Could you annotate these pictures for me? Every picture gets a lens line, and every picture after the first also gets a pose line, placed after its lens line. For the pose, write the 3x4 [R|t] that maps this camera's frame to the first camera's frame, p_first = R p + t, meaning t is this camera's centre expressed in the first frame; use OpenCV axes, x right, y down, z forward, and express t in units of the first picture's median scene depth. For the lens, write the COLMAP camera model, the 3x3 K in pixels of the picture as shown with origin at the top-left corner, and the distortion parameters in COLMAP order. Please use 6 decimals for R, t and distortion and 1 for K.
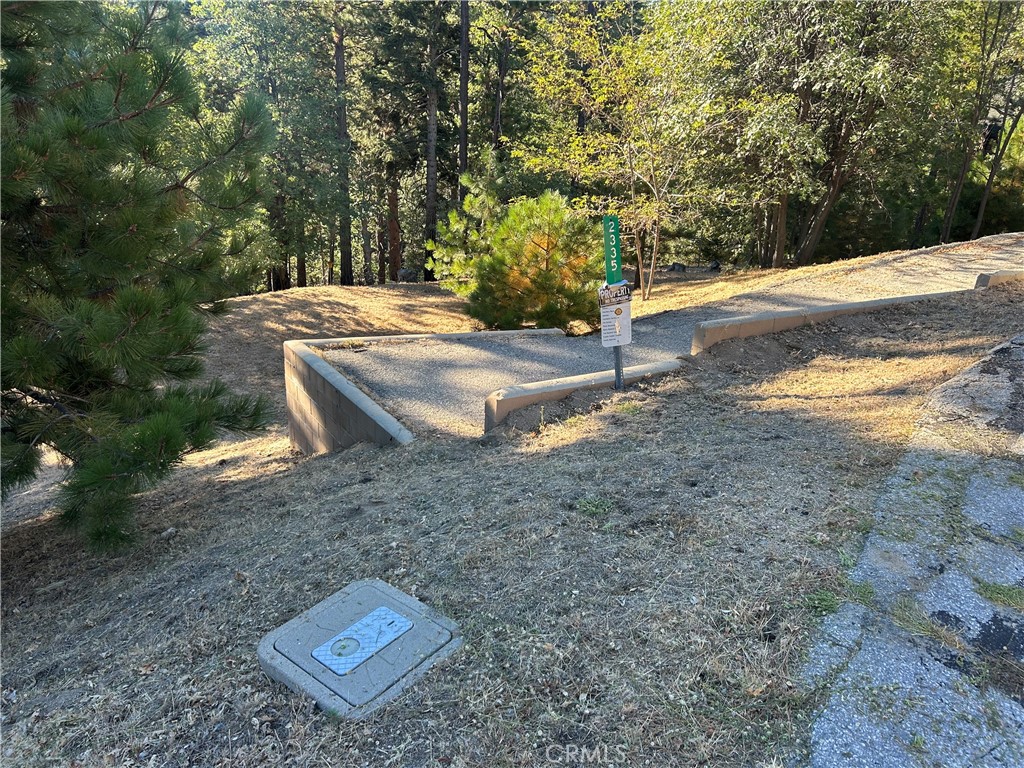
lens RADIAL K [[780.6, 0, 512.0], [0, 780.6, 361.4], [0, 0, 1]] dist [0.051570, -0.057950]
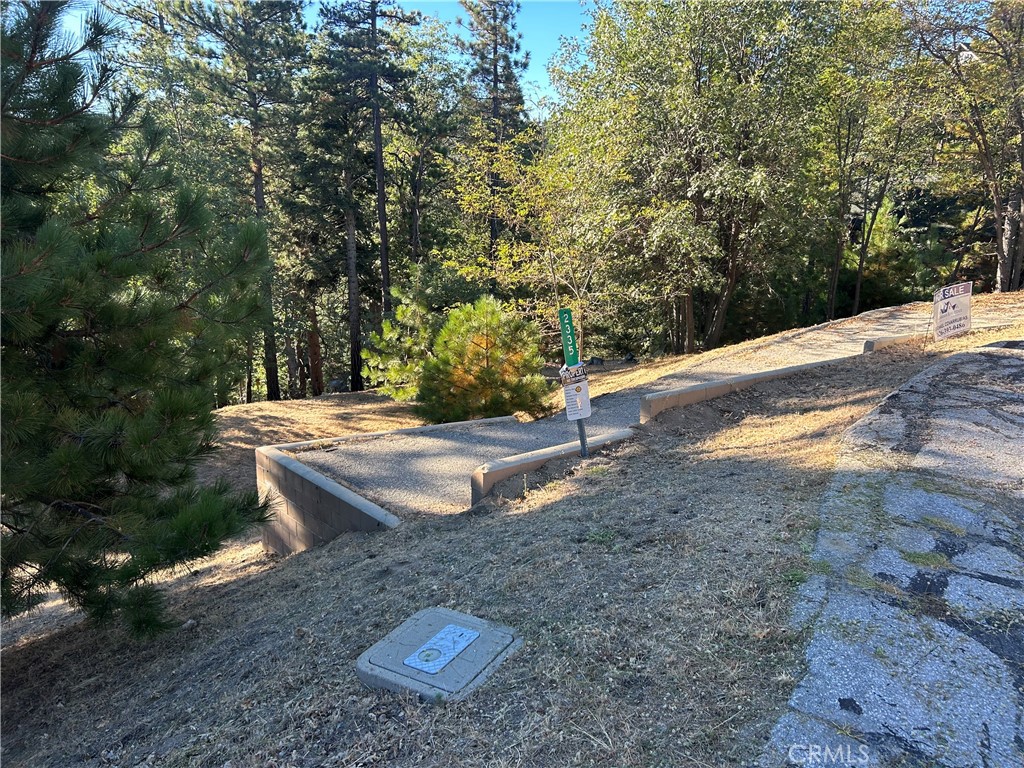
lens RADIAL K [[780.6, 0, 512.0], [0, 780.6, 361.4], [0, 0, 1]] dist [0.051570, -0.057950]
pose [[0.991130, -0.068251, 0.114029, -0.059647], [0.083034, 0.987982, -0.130376, 0.024906], [-0.103760, 0.138688, 0.984886, -0.088335]]
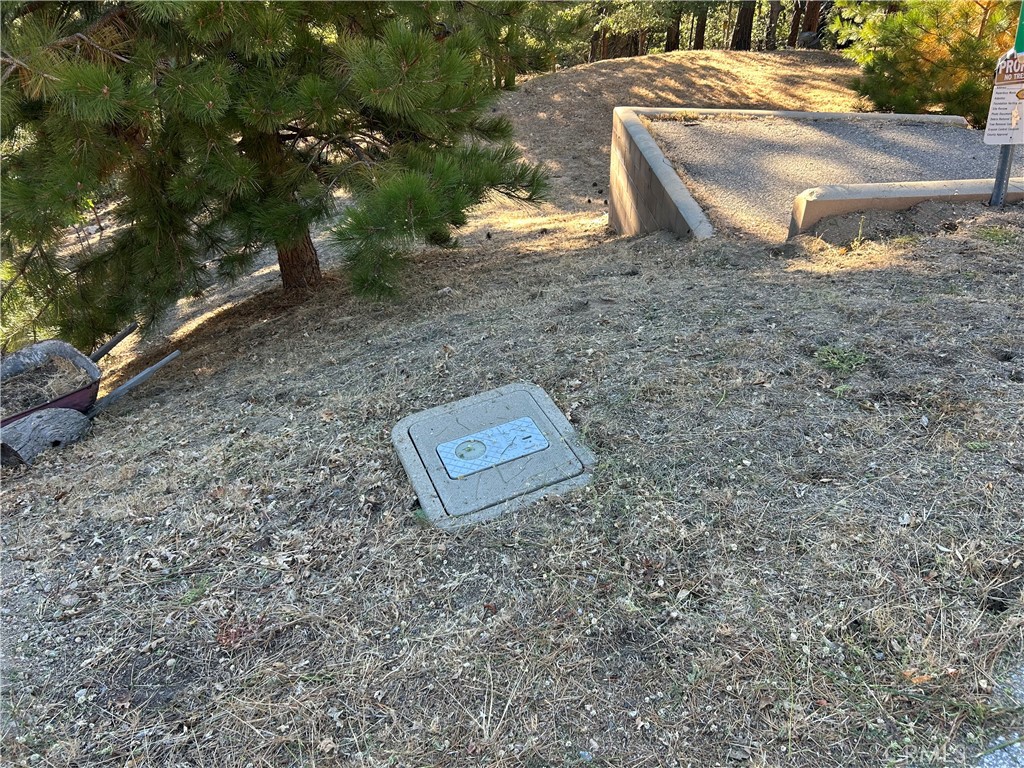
lens RADIAL K [[801.1, 0, 511.2], [0, 801.1, 359.3], [0, 0, 1]] dist [0.052812, -0.057654]
pose [[0.879623, 0.211891, -0.425871, 0.062094], [-0.092205, 0.954276, 0.284351, -0.001147], [0.466649, -0.210854, 0.858940, 0.077485]]
